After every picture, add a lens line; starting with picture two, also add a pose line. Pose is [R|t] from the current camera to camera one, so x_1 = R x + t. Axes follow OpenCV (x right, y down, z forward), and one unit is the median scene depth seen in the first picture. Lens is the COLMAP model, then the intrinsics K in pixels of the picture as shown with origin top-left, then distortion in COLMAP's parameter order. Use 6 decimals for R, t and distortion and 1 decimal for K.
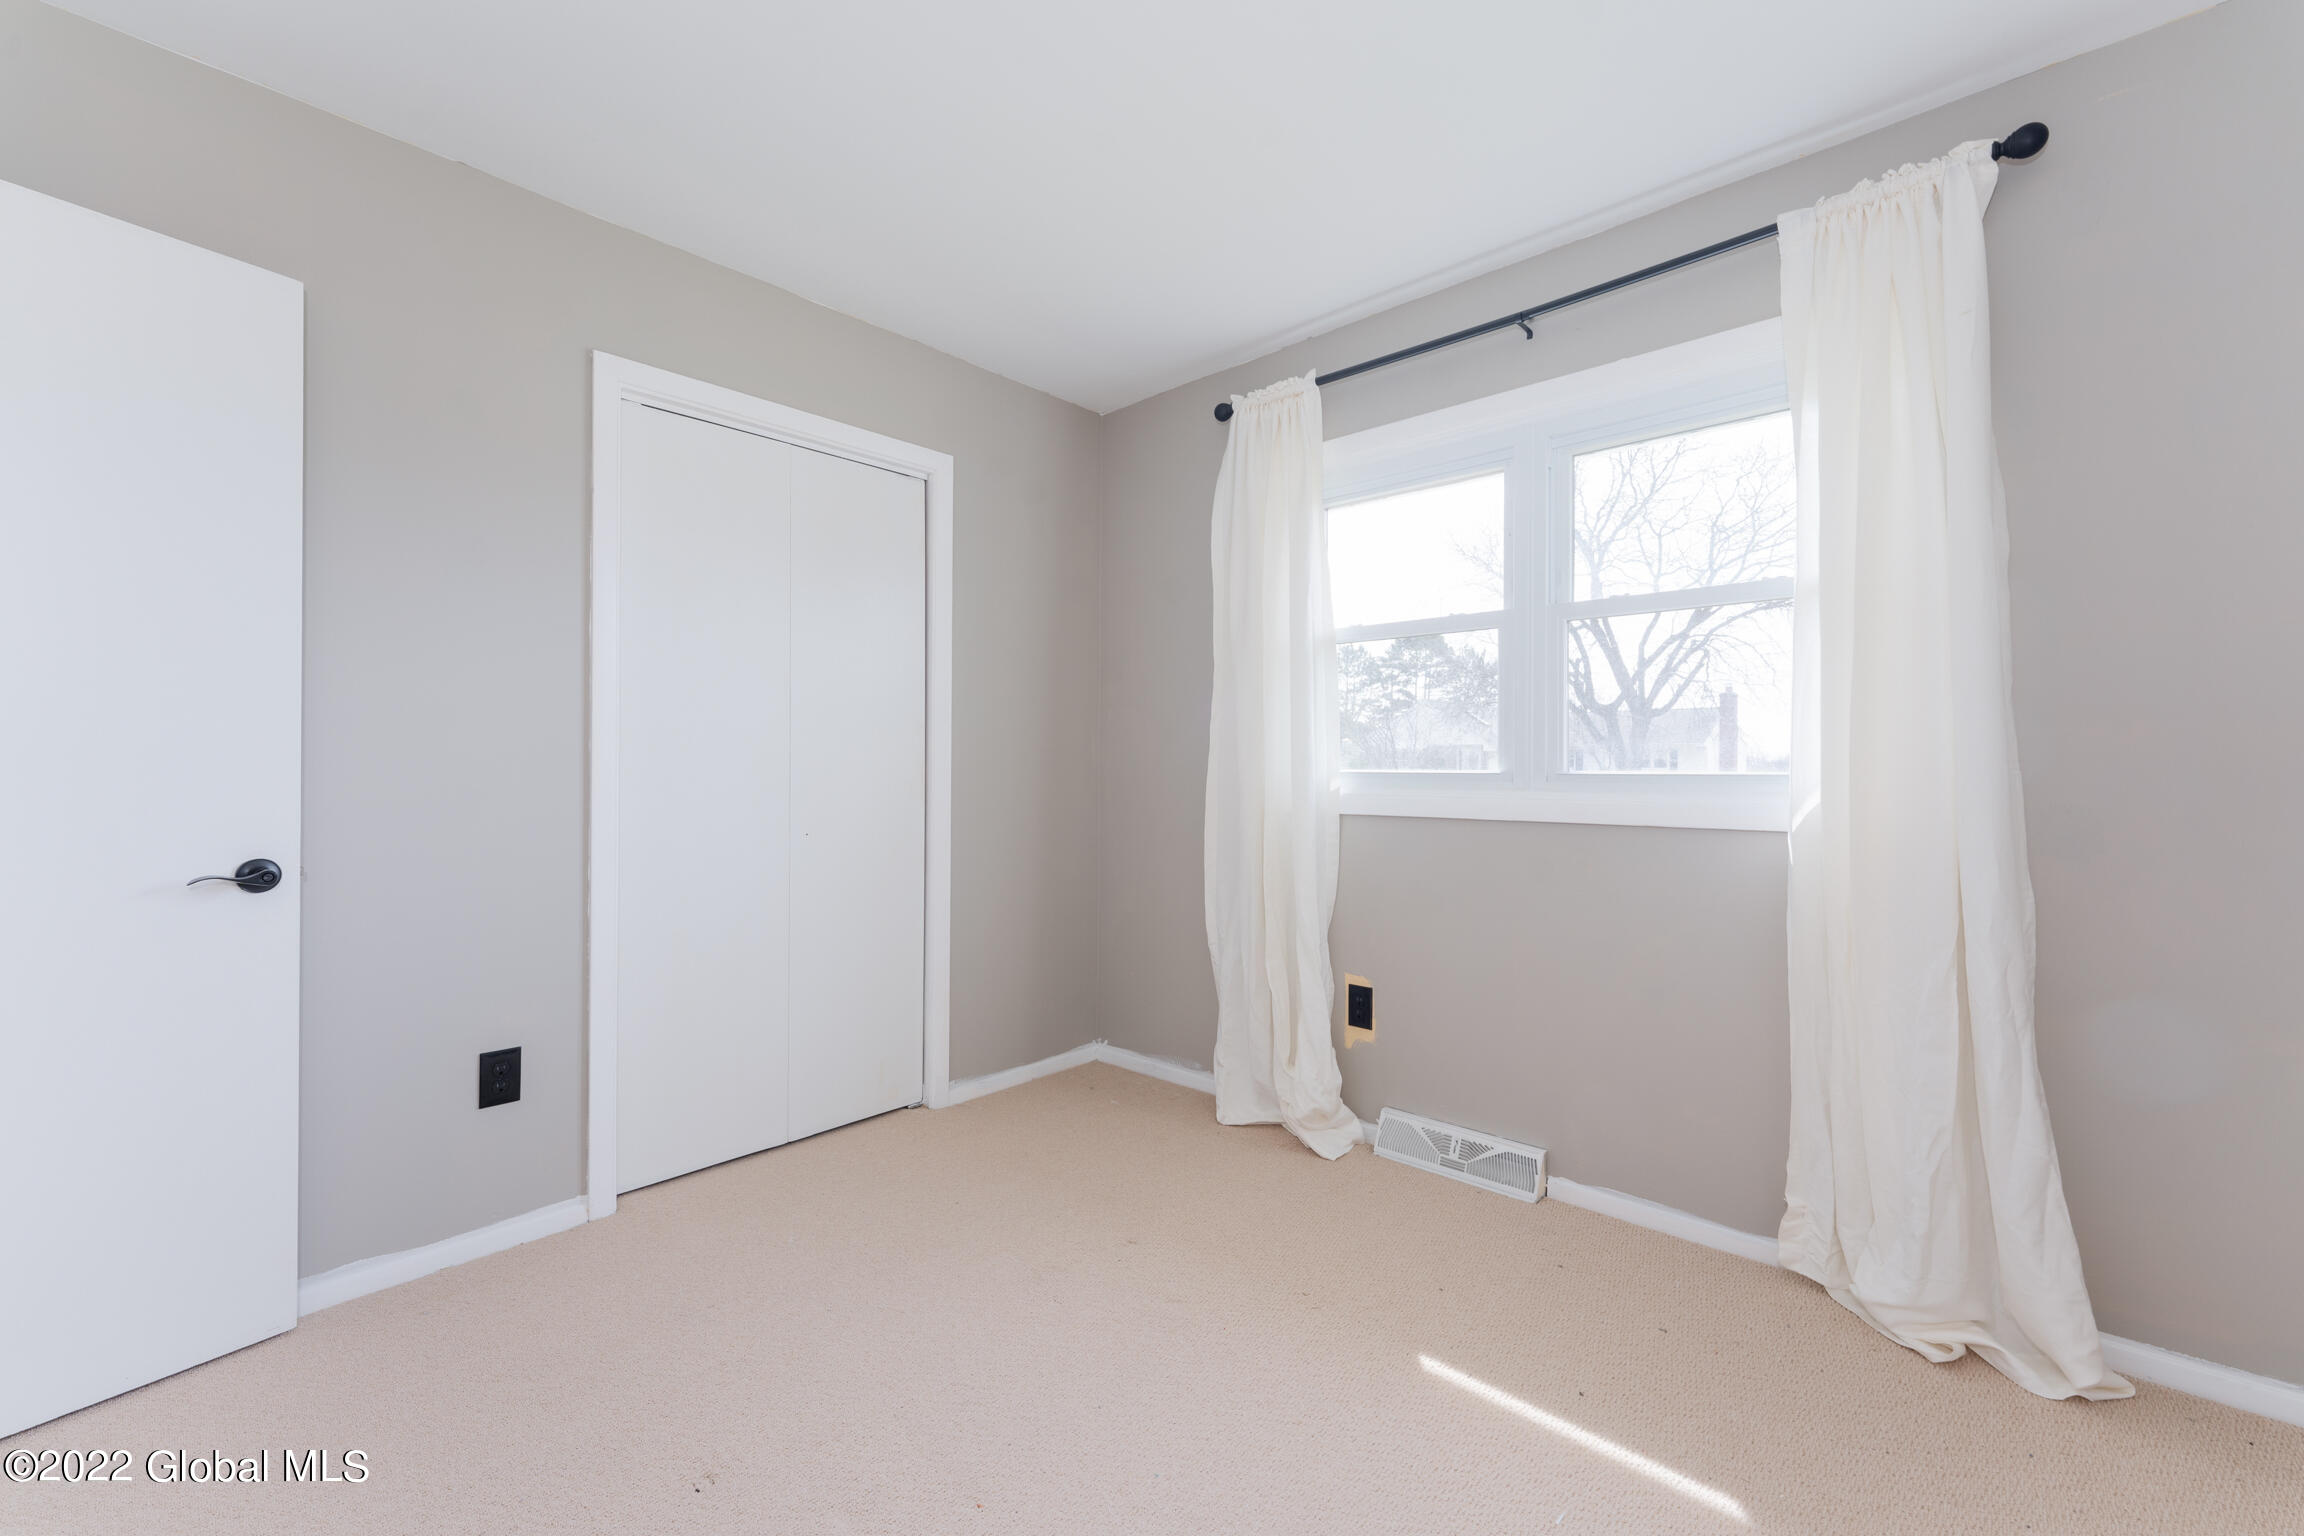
lens RADIAL K [[956.4, 0, 1141.0], [0, 956.4, 777.1], [0, 0, 1]] dist [0.001087, -0.000041]
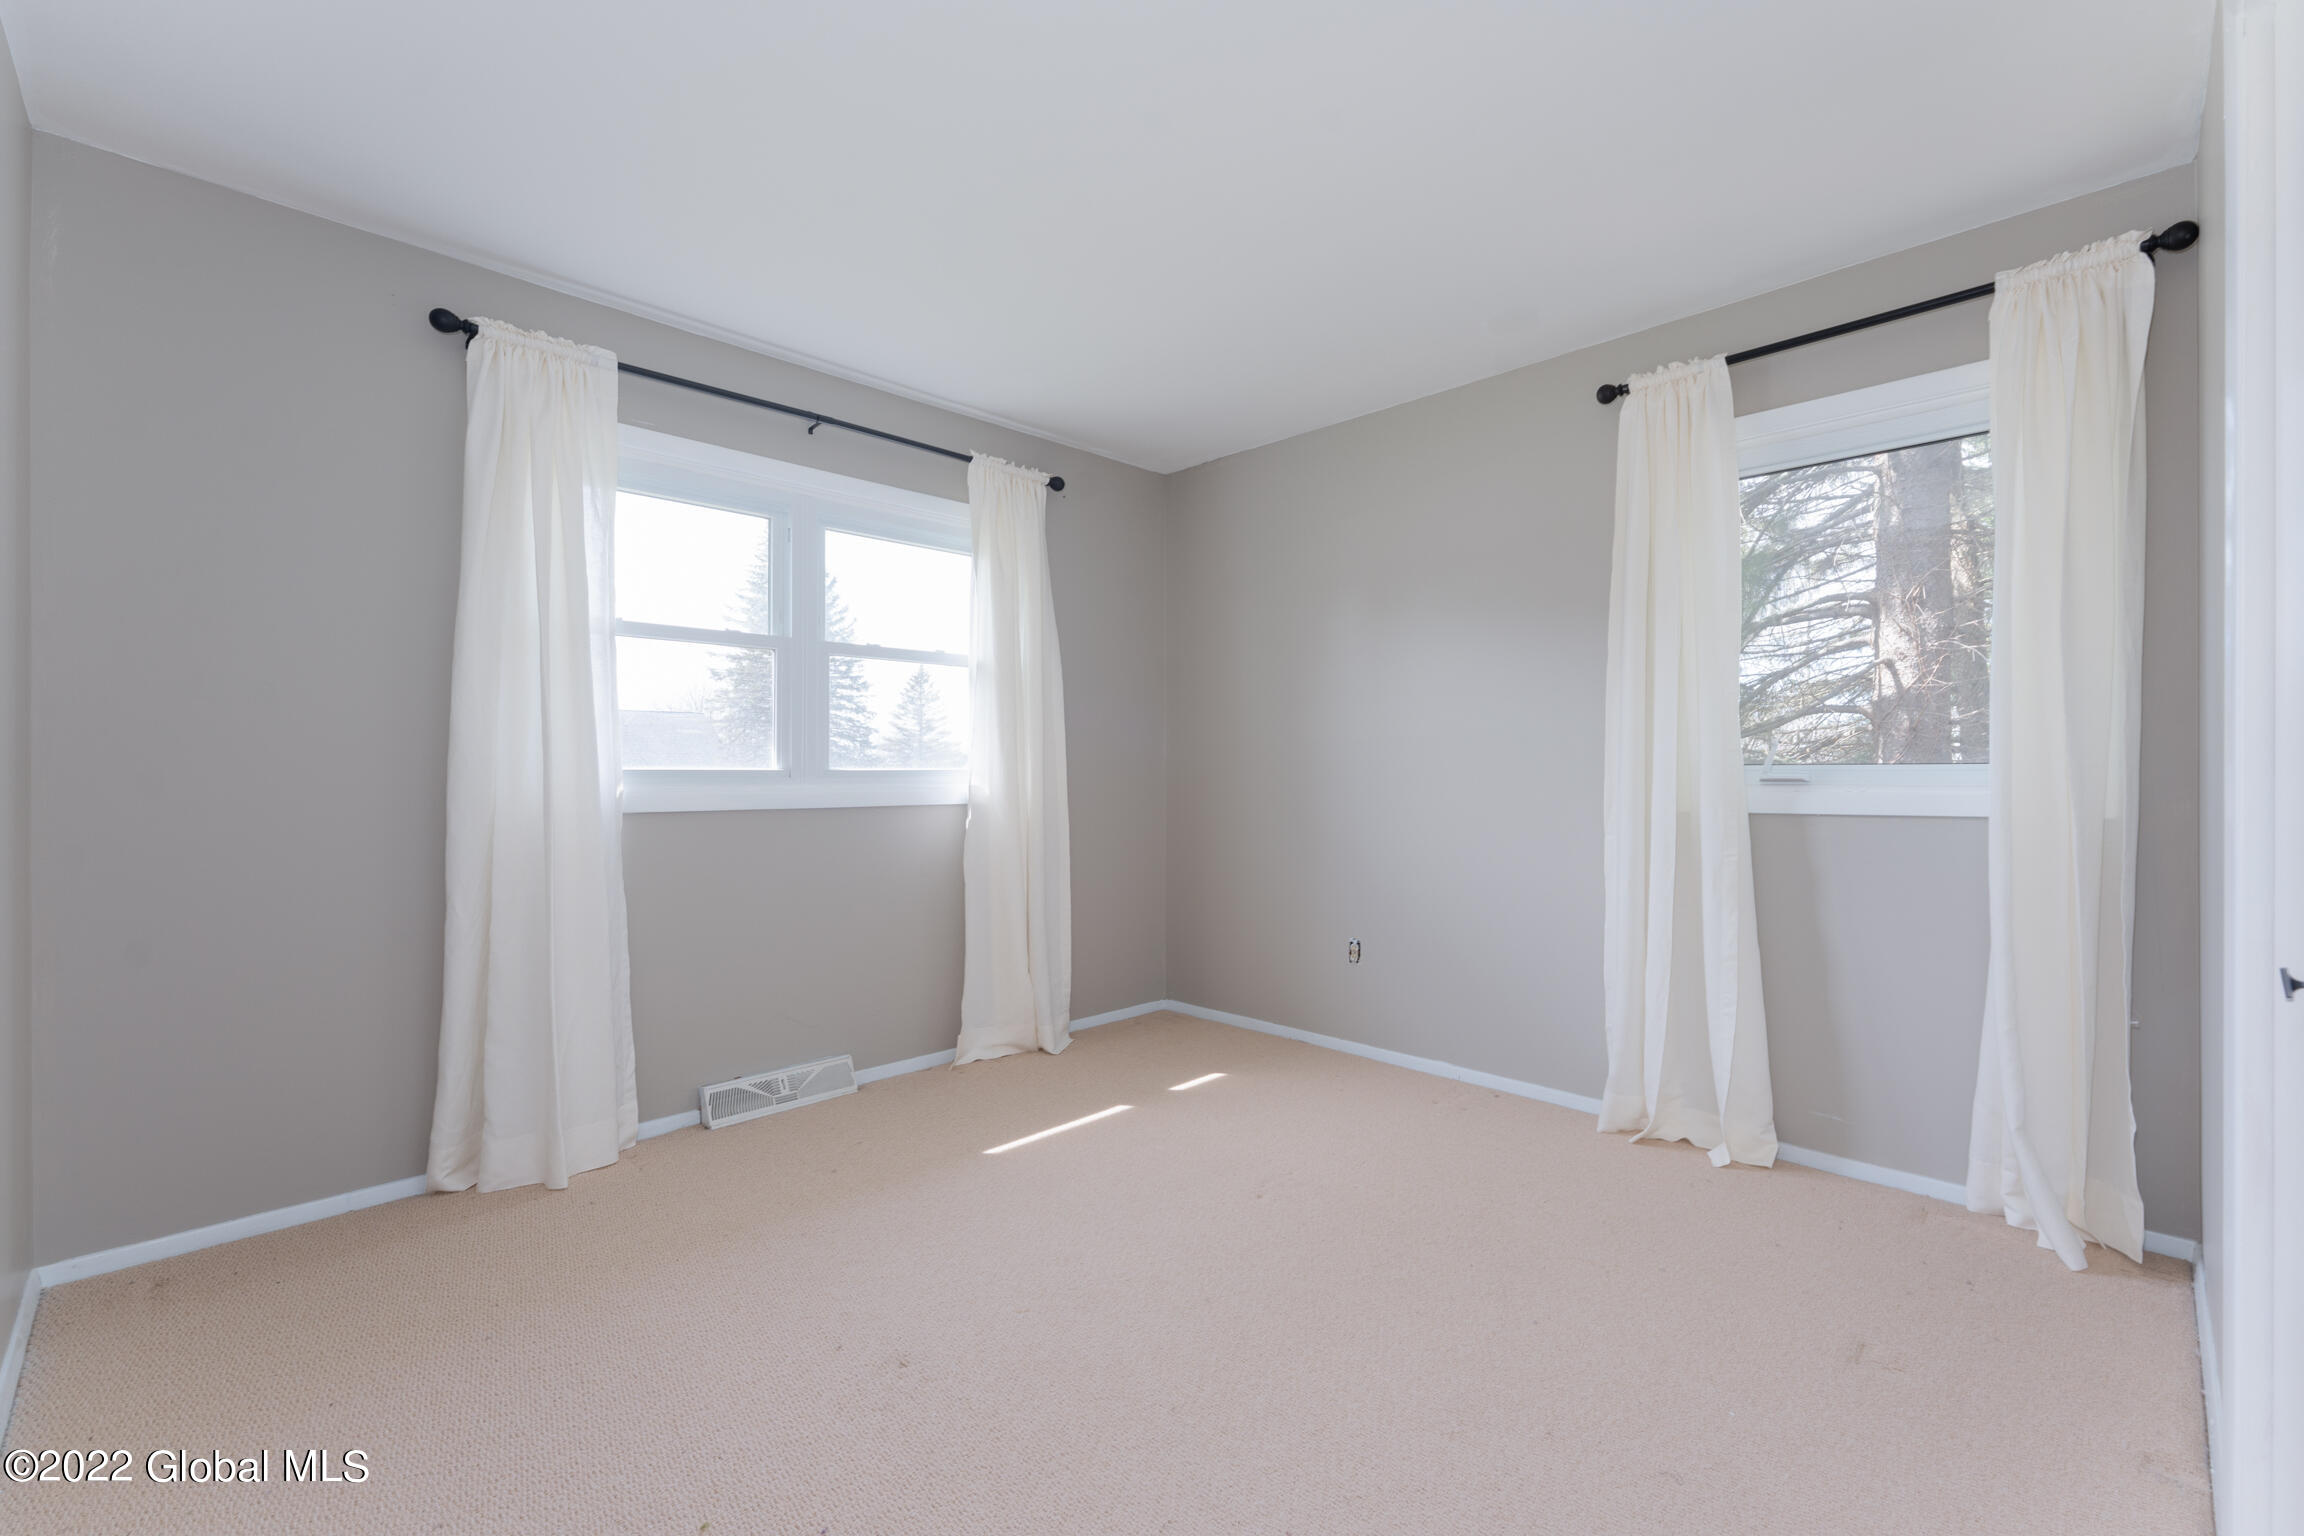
lens RADIAL K [[956.4, 0, 1141.0], [0, 956.4, 777.1], [0, 0, 1]] dist [0.001087, -0.000041]
pose [[0.080579, -0.007987, 0.996716, -0.809779], [0.003991, 0.999962, 0.007690, -0.003003], [-0.996740, 0.003358, 0.080608, 0.460010]]
